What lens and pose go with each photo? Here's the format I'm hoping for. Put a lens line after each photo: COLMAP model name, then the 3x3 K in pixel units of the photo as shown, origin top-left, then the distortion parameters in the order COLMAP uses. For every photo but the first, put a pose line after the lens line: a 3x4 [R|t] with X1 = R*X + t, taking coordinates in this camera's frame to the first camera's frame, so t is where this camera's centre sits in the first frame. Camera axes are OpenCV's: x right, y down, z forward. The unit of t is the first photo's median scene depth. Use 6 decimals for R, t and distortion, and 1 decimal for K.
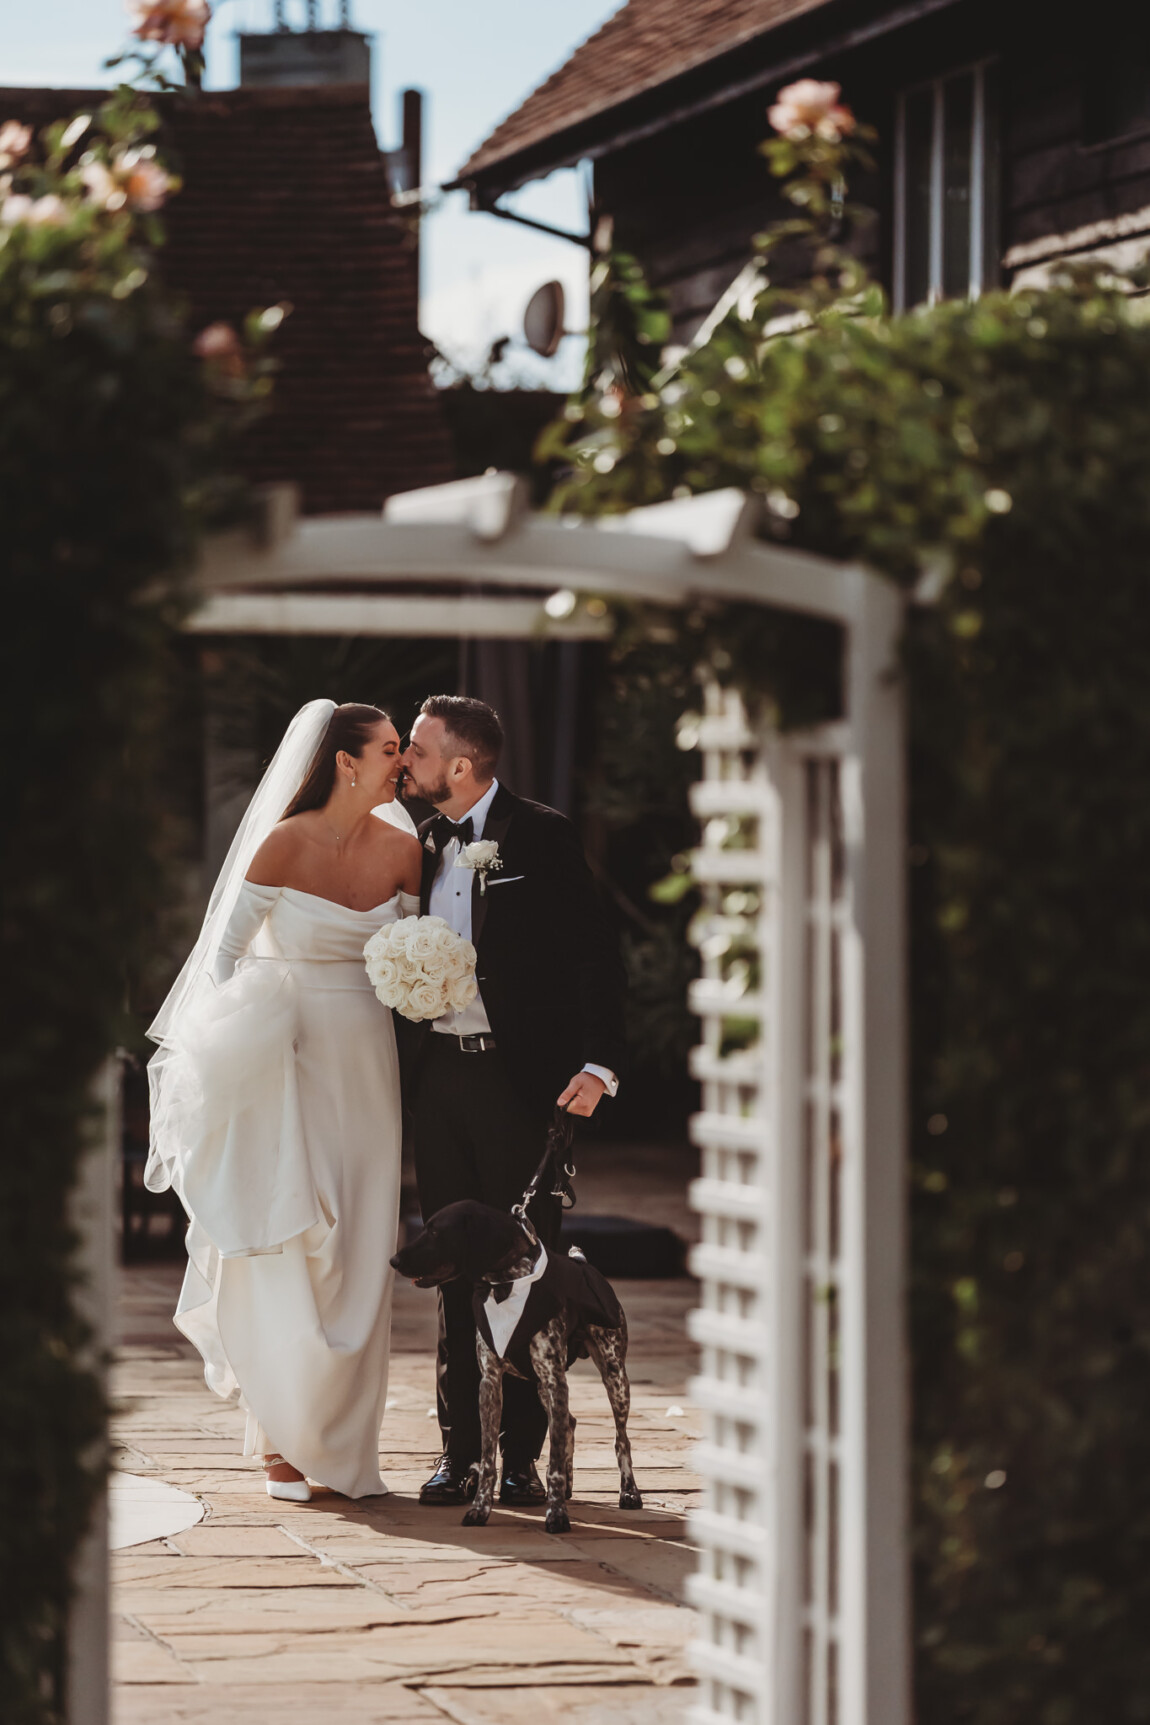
lens RADIAL K [[6786.8, 0, 575.0], [0, 6786.8, 862.5], [0, 0, 1]] dist [-0.094307, 1.710160]
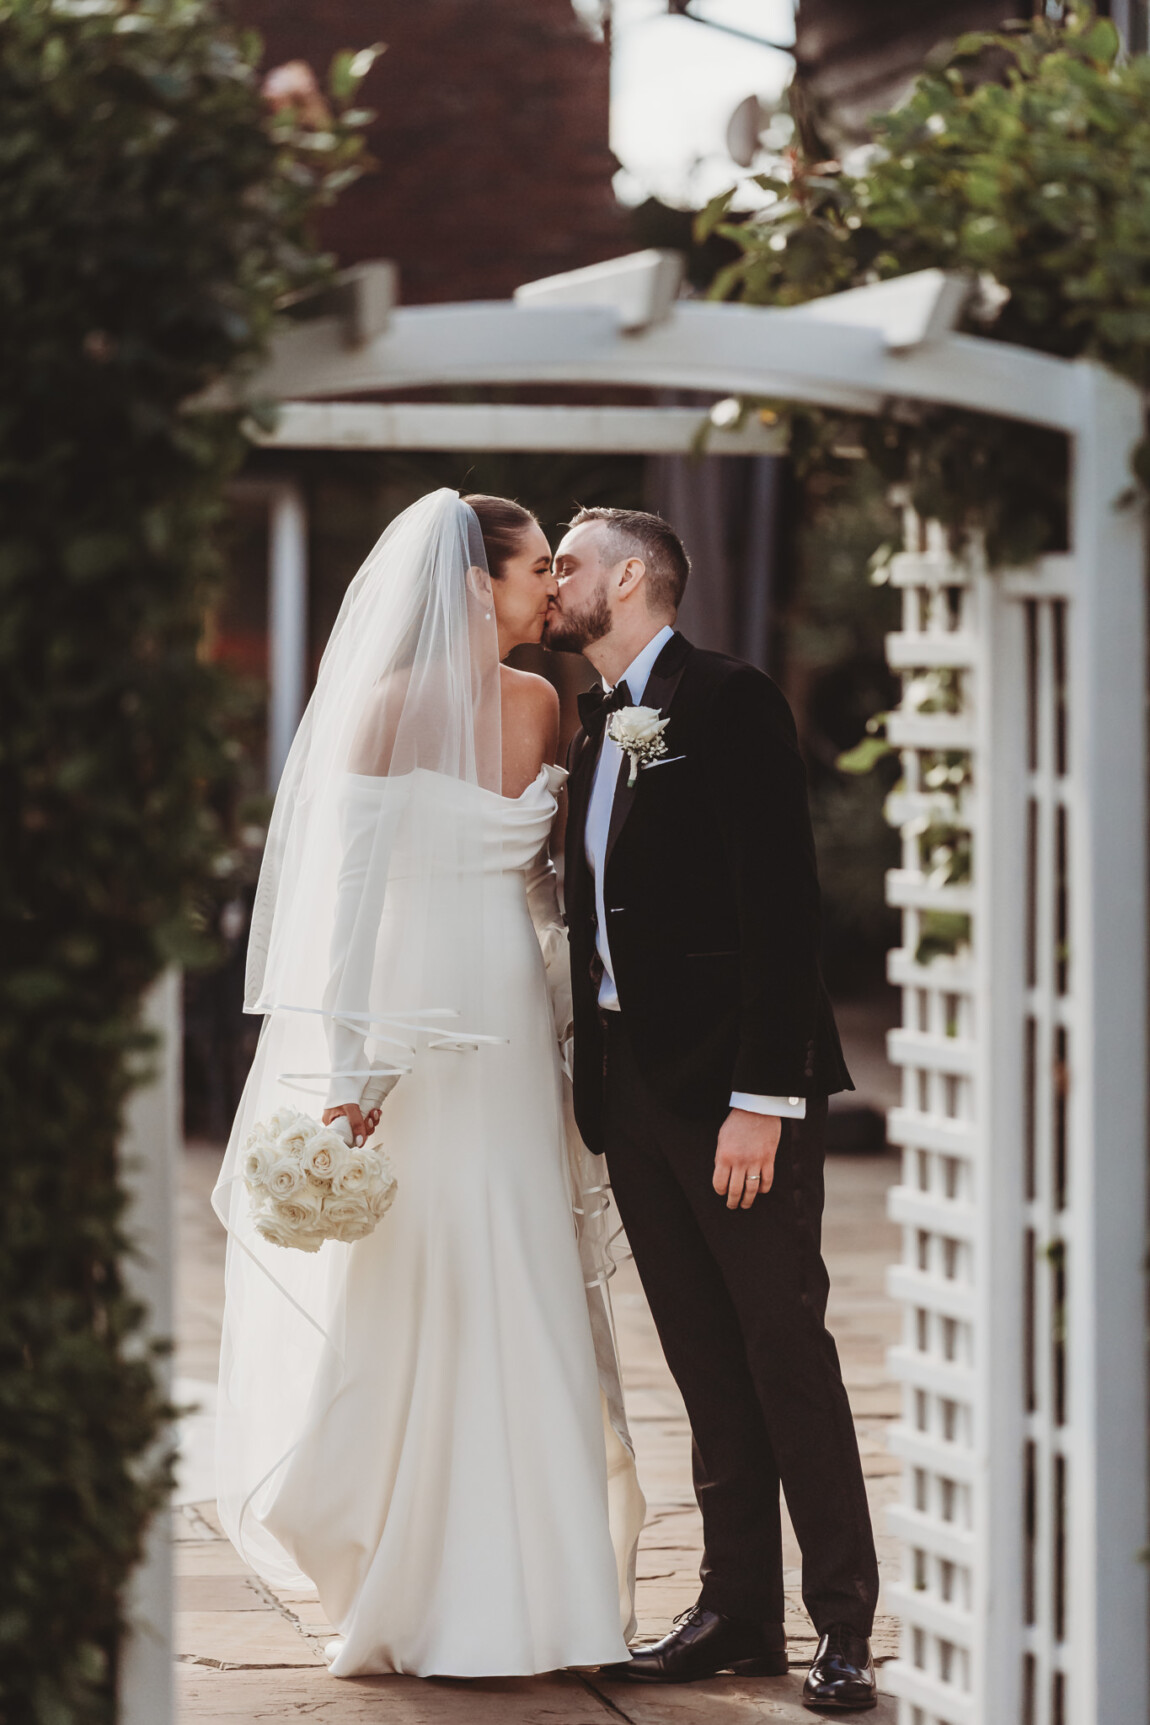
lens RADIAL K [[6786.8, 0, 575.0], [0, 6786.8, 862.5], [0, 0, 1]] dist [-0.094307, 1.710160]
pose [[0.999509, -0.003417, -0.031150, 0.005231], [0.004138, 0.999724, 0.023104, -0.002731], [0.031063, -0.023222, 0.999248, 0.178209]]
